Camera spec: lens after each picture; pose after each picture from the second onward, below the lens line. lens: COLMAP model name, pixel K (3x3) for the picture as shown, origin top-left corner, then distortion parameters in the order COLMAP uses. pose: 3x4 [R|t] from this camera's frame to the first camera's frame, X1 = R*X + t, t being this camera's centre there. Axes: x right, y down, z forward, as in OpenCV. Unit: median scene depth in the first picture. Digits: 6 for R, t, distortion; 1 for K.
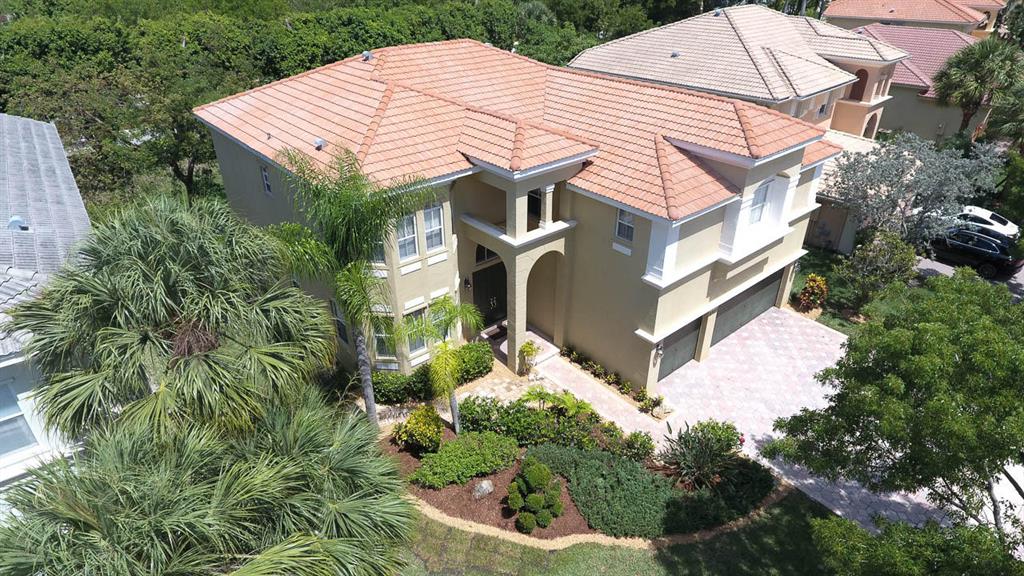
lens RADIAL K [[595.6, 0, 512.0], [0, 595.6, 288.0], [0, 0, 1]] dist [-0.004177, -0.000825]
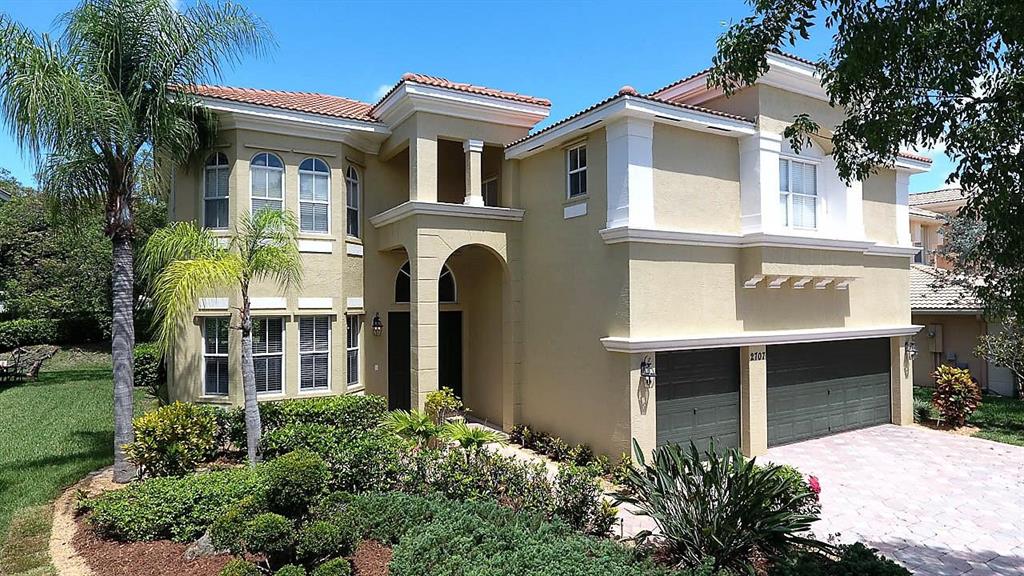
lens RADIAL K [[595.6, 0, 512.0], [0, 595.6, 288.0], [0, 0, 1]] dist [-0.004177, -0.000825]
pose [[0.985097, -0.009110, -0.171758, 0.224029], [-0.080336, 0.858608, -0.506299, 0.332488], [0.152085, 0.512552, 0.845080, 0.482928]]
